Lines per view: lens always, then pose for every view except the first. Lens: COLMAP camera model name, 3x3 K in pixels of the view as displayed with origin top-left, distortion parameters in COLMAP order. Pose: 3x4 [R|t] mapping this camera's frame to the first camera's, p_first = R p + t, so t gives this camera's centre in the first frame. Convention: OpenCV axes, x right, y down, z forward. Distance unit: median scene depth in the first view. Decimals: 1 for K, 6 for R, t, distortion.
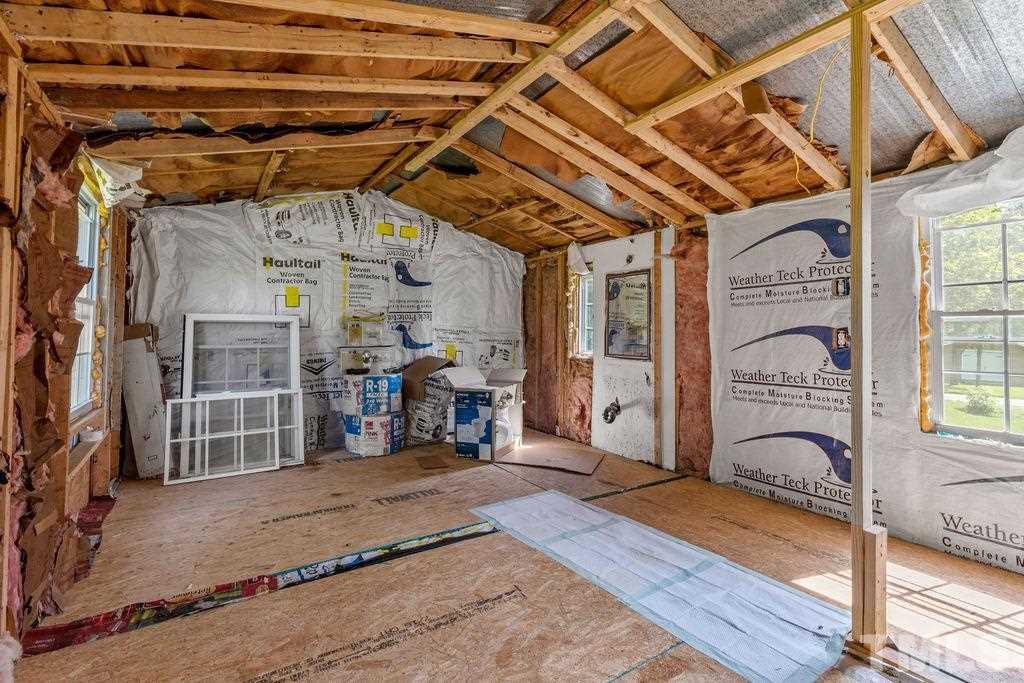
lens RADIAL K [[469.7, 0, 506.6], [0, 469.7, 318.2], [0, 0, 1]] dist [-0.006054, 0.003140]
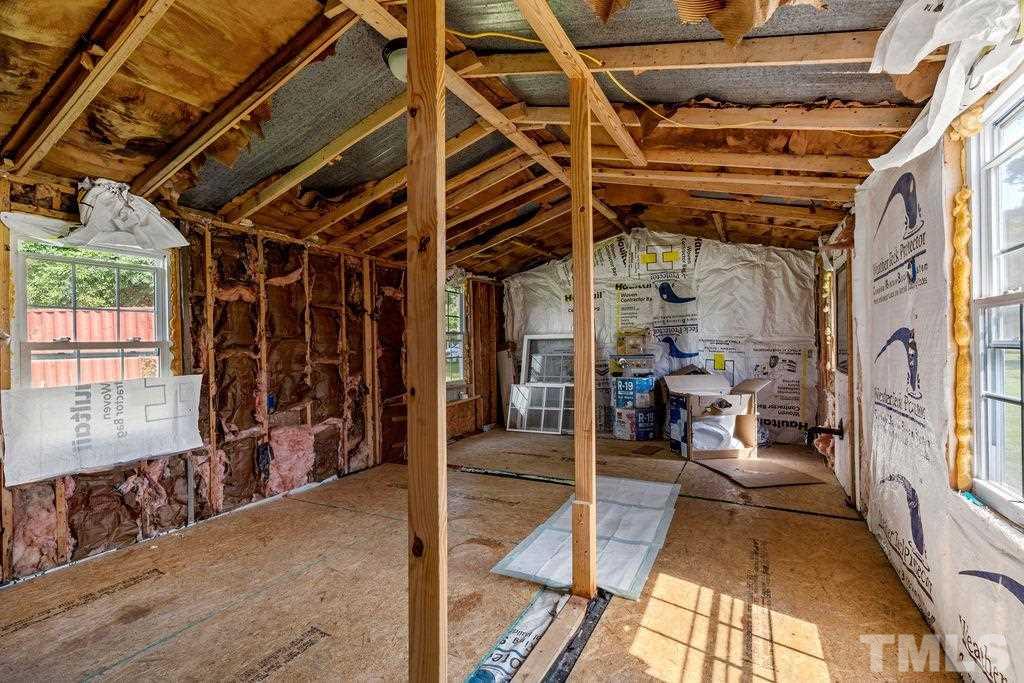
lens RADIAL K [[469.7, 0, 512.3], [0, 469.7, 344.8], [0, 0, 1]] dist [-0.006054, 0.003140]
pose [[0.499719, -0.013816, -0.866078, 0.754411], [0.043263, 0.999023, 0.009026, 0.007175], [0.865107, -0.041980, 0.499828, 0.102939]]
